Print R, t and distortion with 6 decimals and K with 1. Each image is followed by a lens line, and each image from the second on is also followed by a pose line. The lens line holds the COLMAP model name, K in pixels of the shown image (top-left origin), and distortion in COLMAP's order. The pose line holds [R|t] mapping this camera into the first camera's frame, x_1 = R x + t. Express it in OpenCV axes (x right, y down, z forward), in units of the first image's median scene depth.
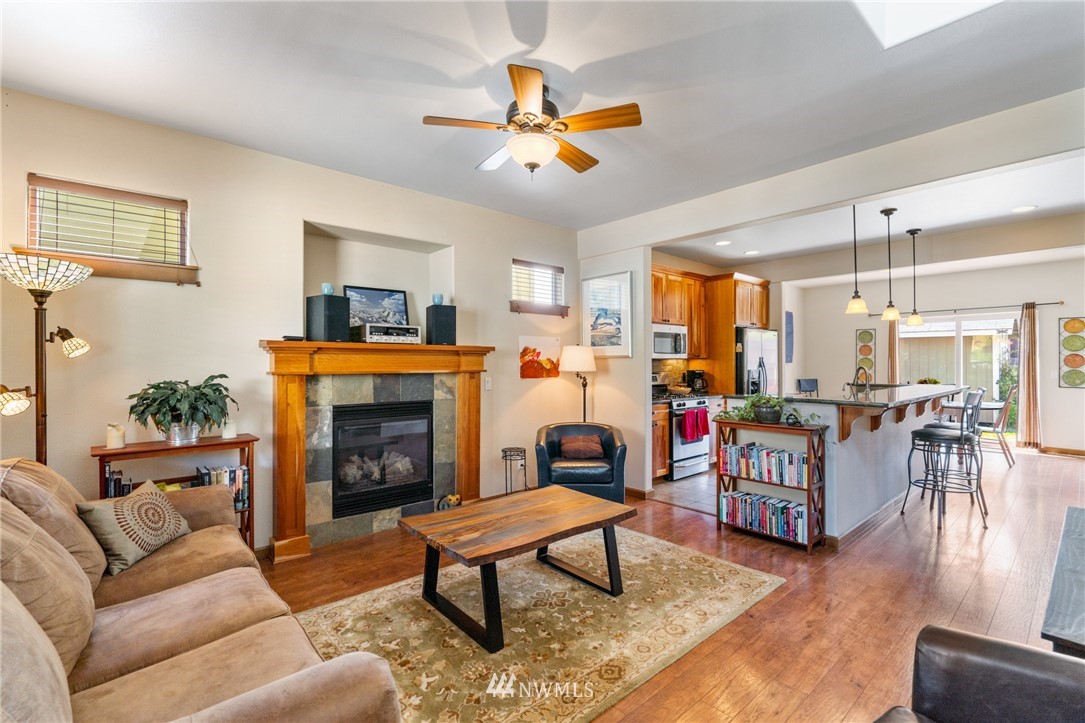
lens RADIAL K [[493.3, 0, 538.7], [0, 493.3, 366.0], [0, 0, 1]] dist [-0.009699, 0.001264]
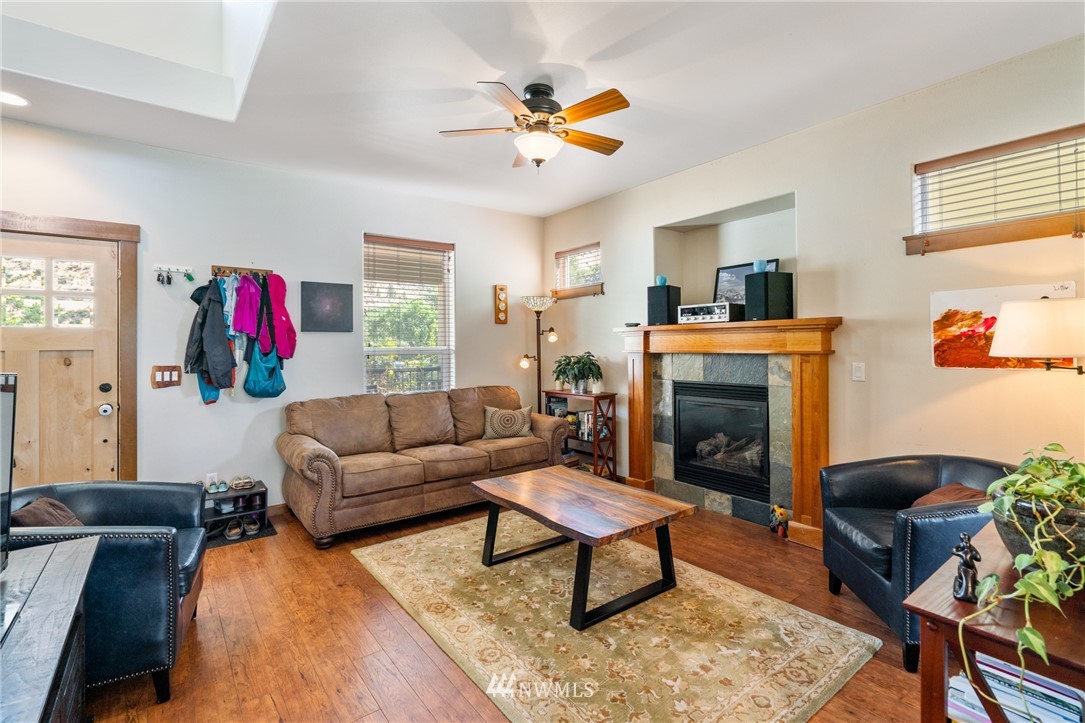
lens RADIAL K [[493.3, 0, 524.4], [0, 493.3, 342.1], [0, 0, 1]] dist [-0.009699, 0.001264]
pose [[-0.088269, -0.004087, -0.996088, 0.761084], [0.008455, 0.999952, -0.004852, -0.005672], [0.996061, -0.008850, -0.088230, 0.764699]]
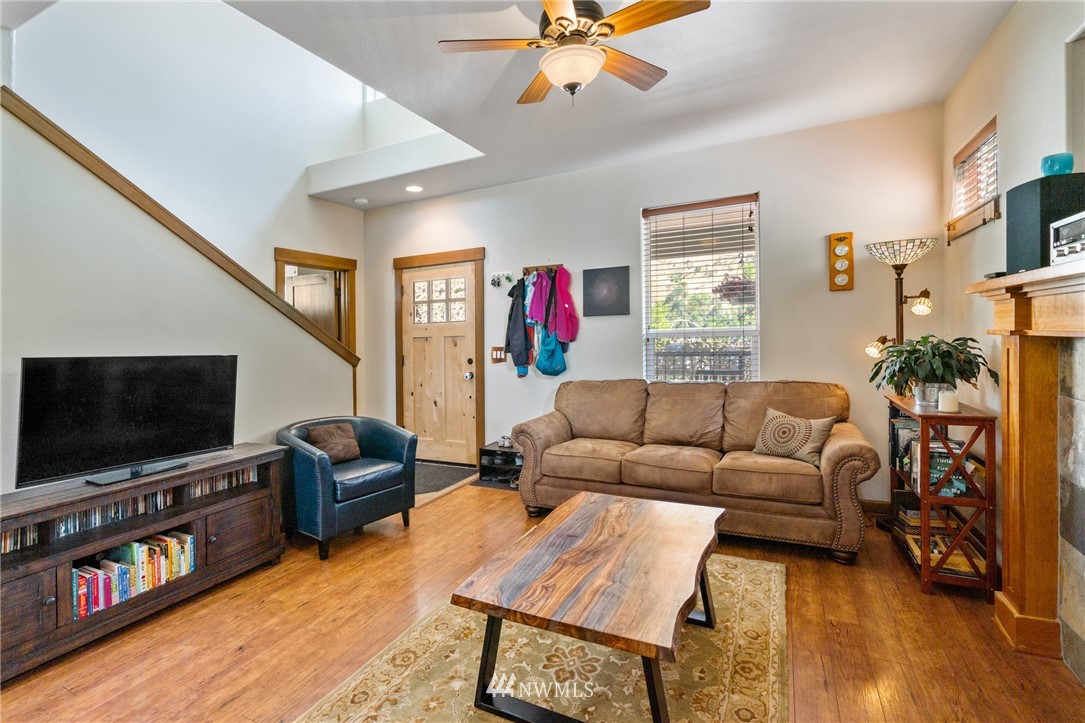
lens RADIAL K [[493.3, 0, 535.9], [0, 493.3, 334.0], [0, 0, 1]] dist [-0.009699, 0.001264]
pose [[-0.925572, 0.031558, -0.377253, 0.246097], [0.033132, 0.999448, 0.002319, -0.003792], [0.377118, -0.010353, -0.926107, 1.246122]]
